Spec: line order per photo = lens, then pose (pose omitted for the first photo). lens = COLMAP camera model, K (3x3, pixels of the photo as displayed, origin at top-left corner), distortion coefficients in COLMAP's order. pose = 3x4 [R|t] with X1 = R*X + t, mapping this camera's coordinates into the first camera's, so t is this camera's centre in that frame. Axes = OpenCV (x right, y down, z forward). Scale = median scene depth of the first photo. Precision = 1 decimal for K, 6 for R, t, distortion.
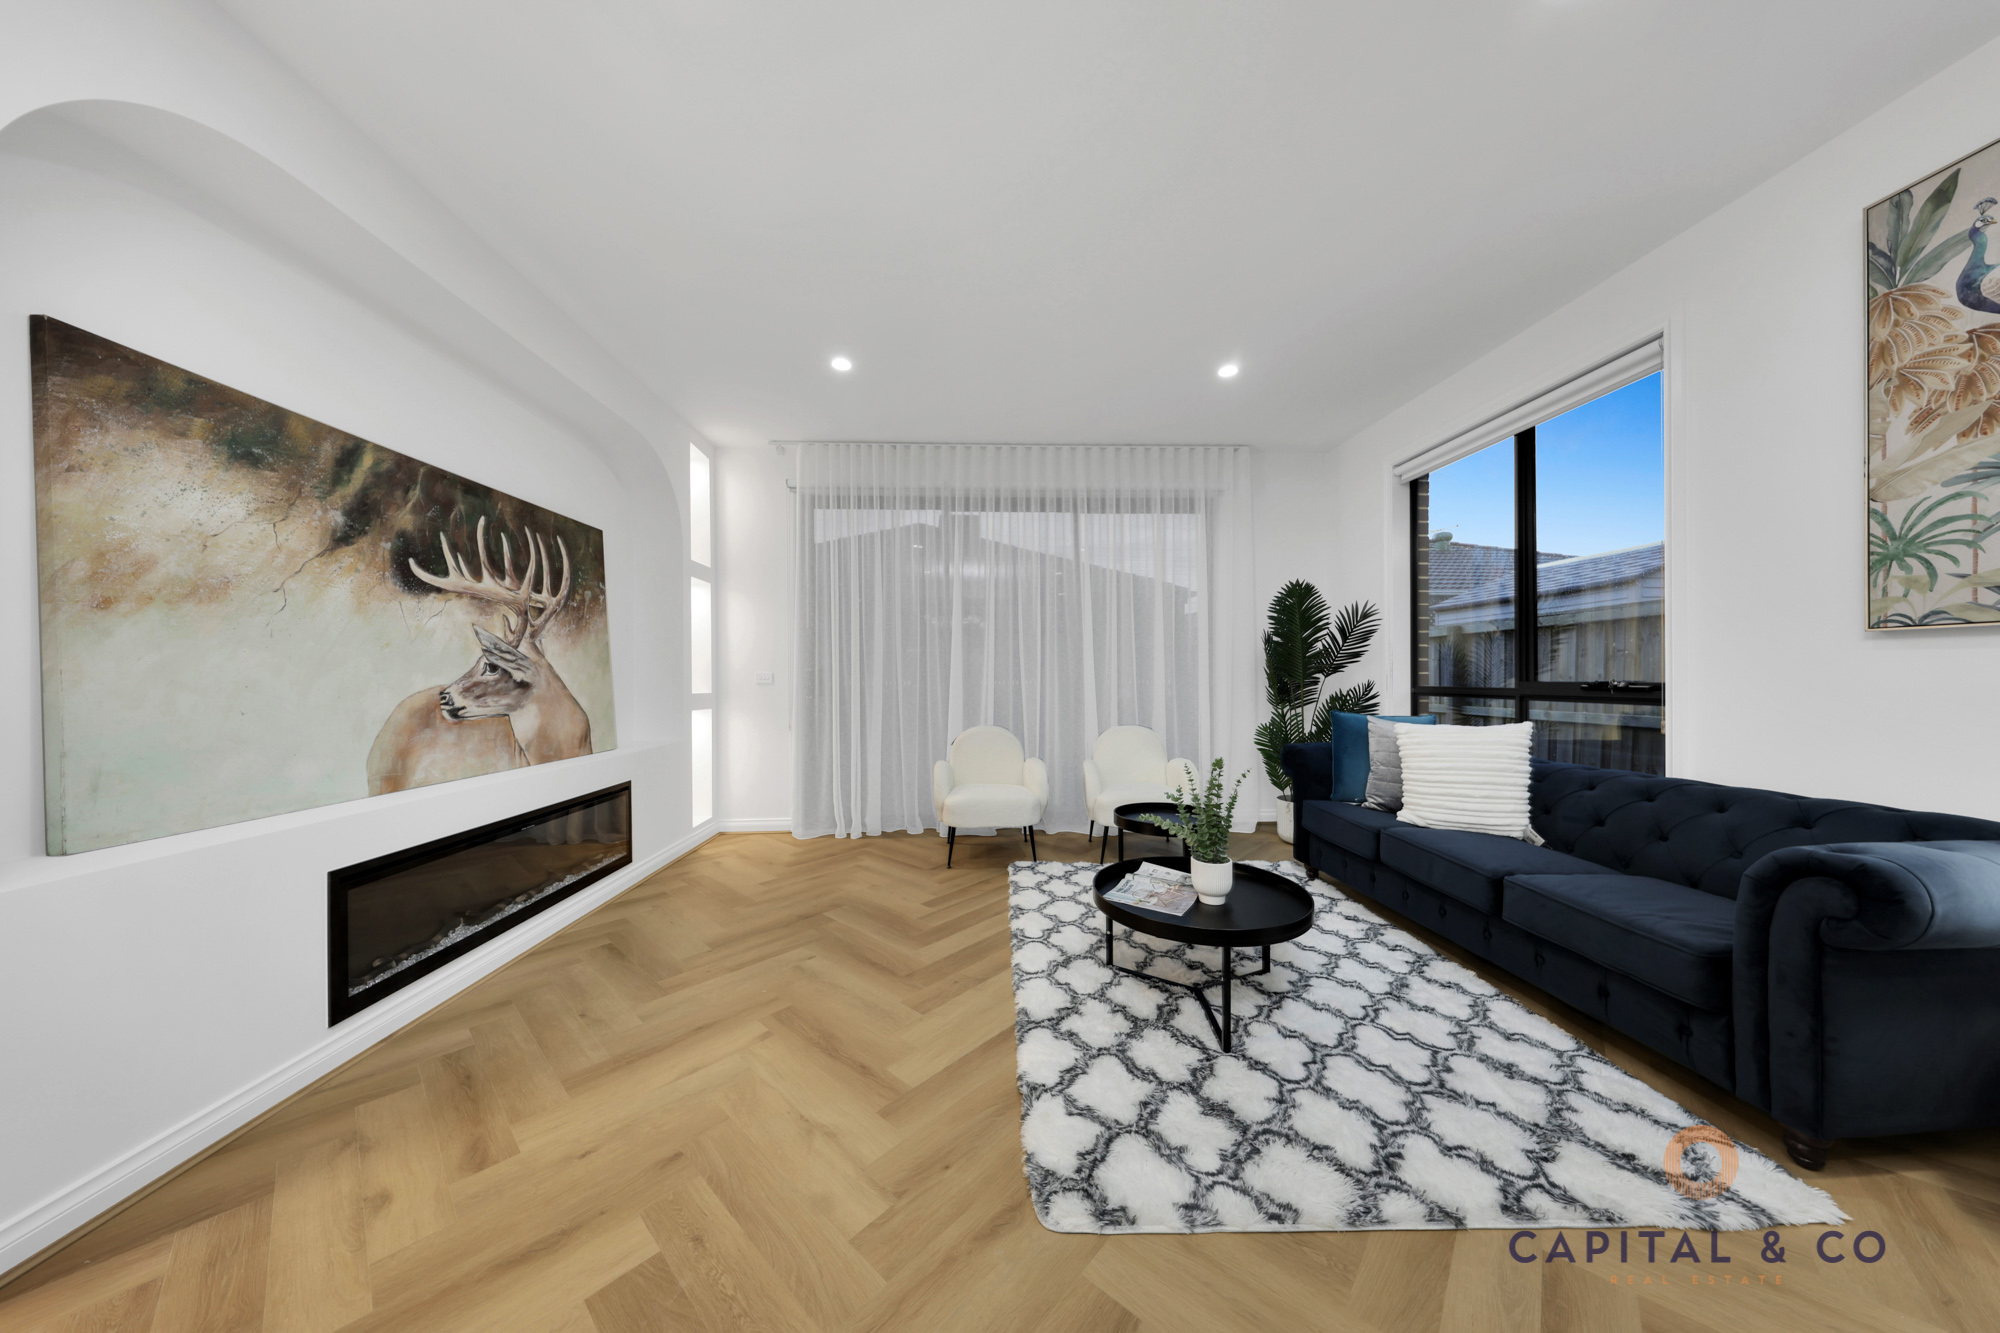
lens RADIAL K [[618.7, 0, 996.1], [0, 618.7, 676.1], [0, 0, 1]] dist [0.001016, 0.000065]
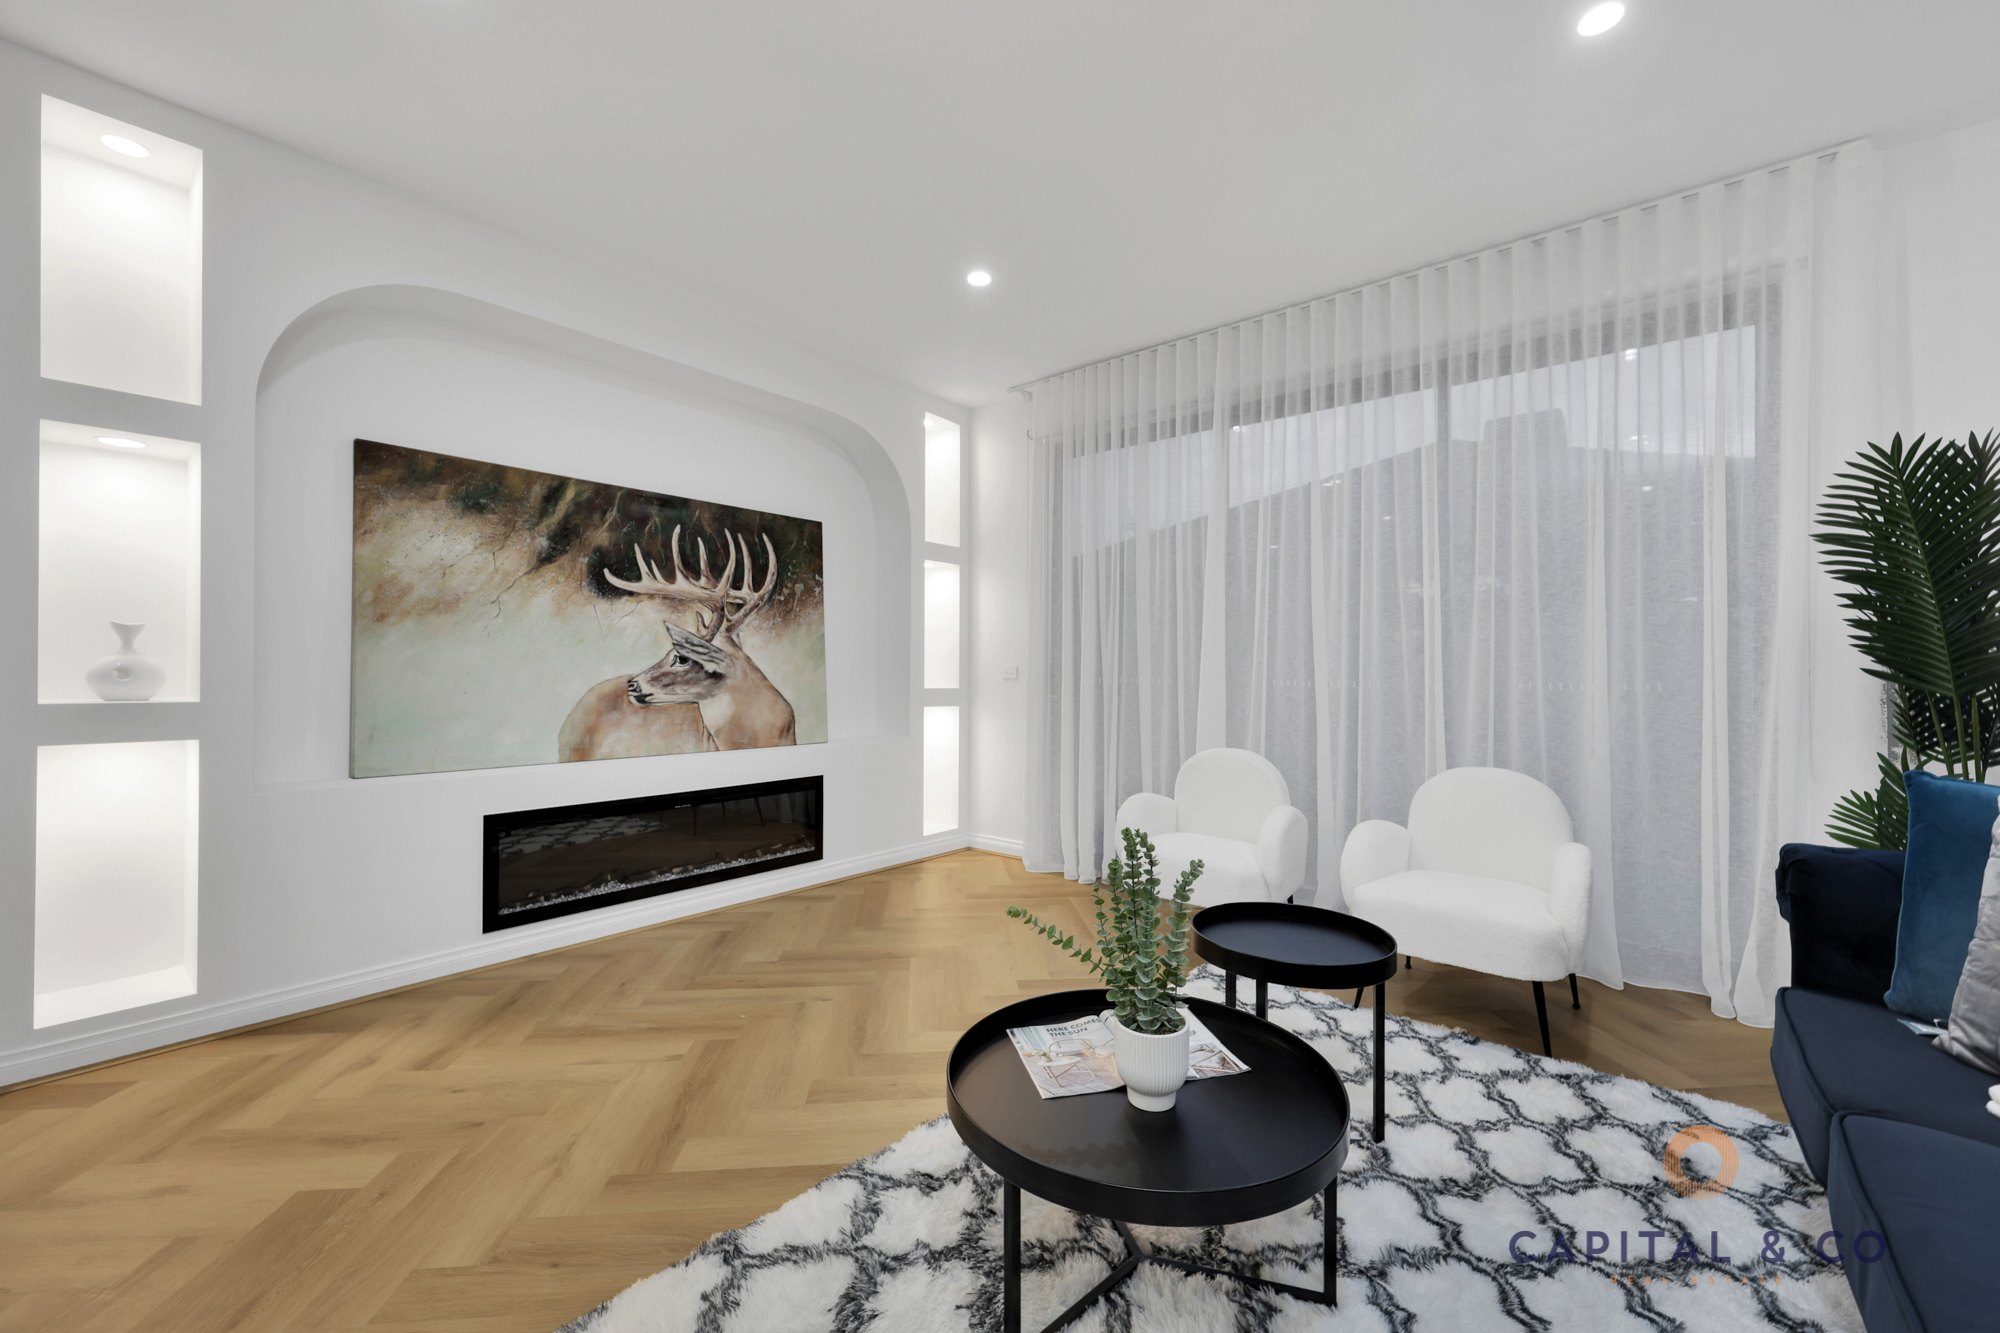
lens RADIAL K [[790.5, 0, 995.4], [0, 790.5, 669.9], [0, 0, 1]] dist [0.000258, 0.000045]
pose [[0.736875, 0.007447, -0.675988, 0.627943], [-0.008632, 0.999961, 0.001607, -0.002547], [0.675974, 0.004650, 0.736911, 0.367712]]
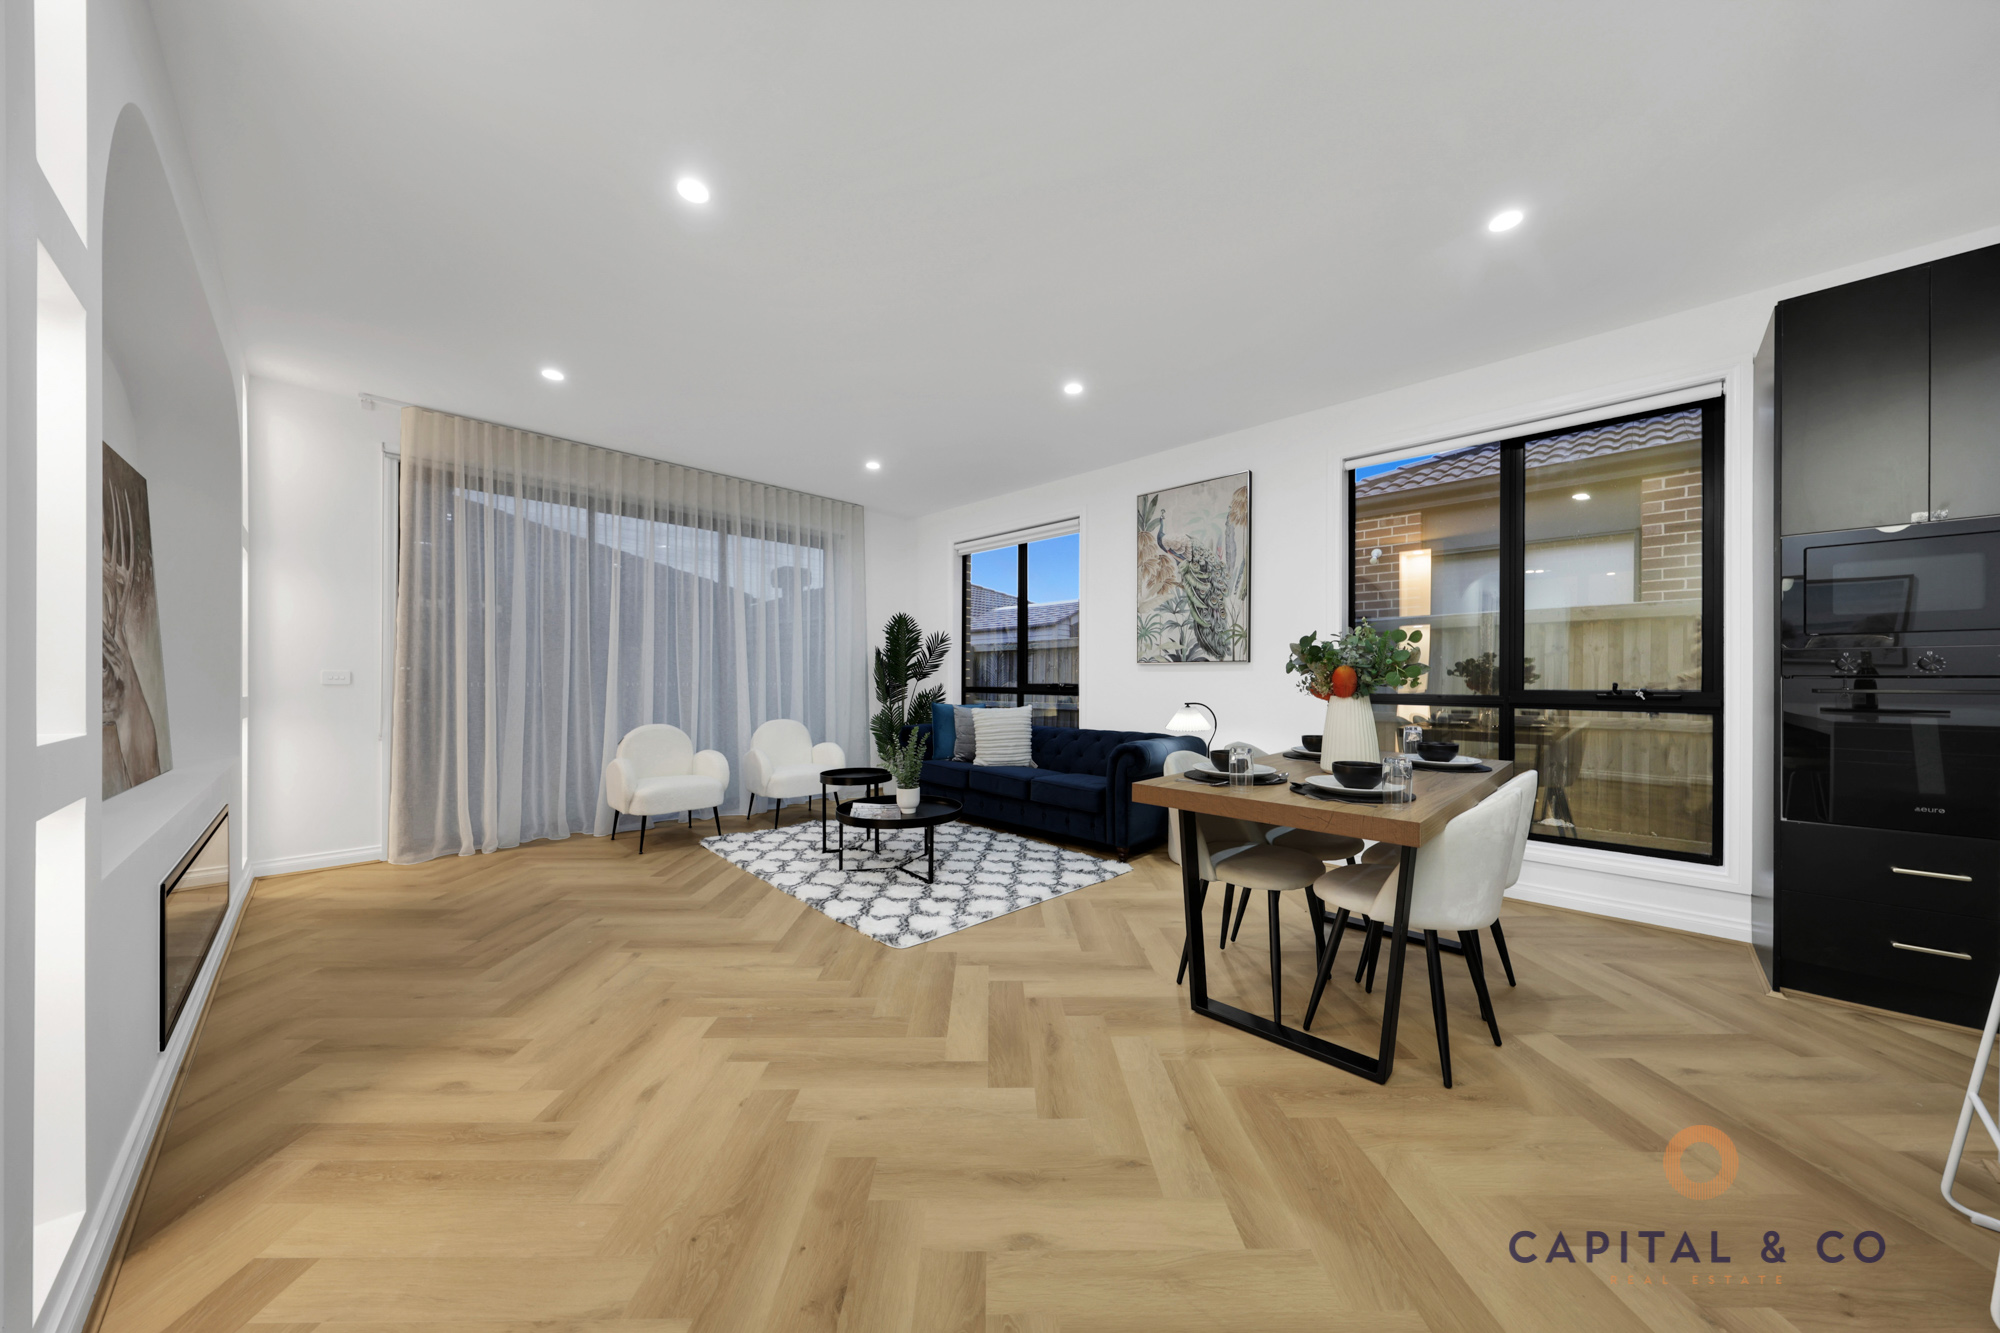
lens RADIAL K [[650.4, 0, 1004.9], [0, 650.4, 679.7], [0, 0, 1]] dist [-0.000078, -0.000015]
pose [[0.726042, 0.007062, 0.687614, -0.612627], [-0.007442, 0.999969, -0.002412, 0.002759], [-0.687610, -0.003366, 0.726072, -0.421420]]
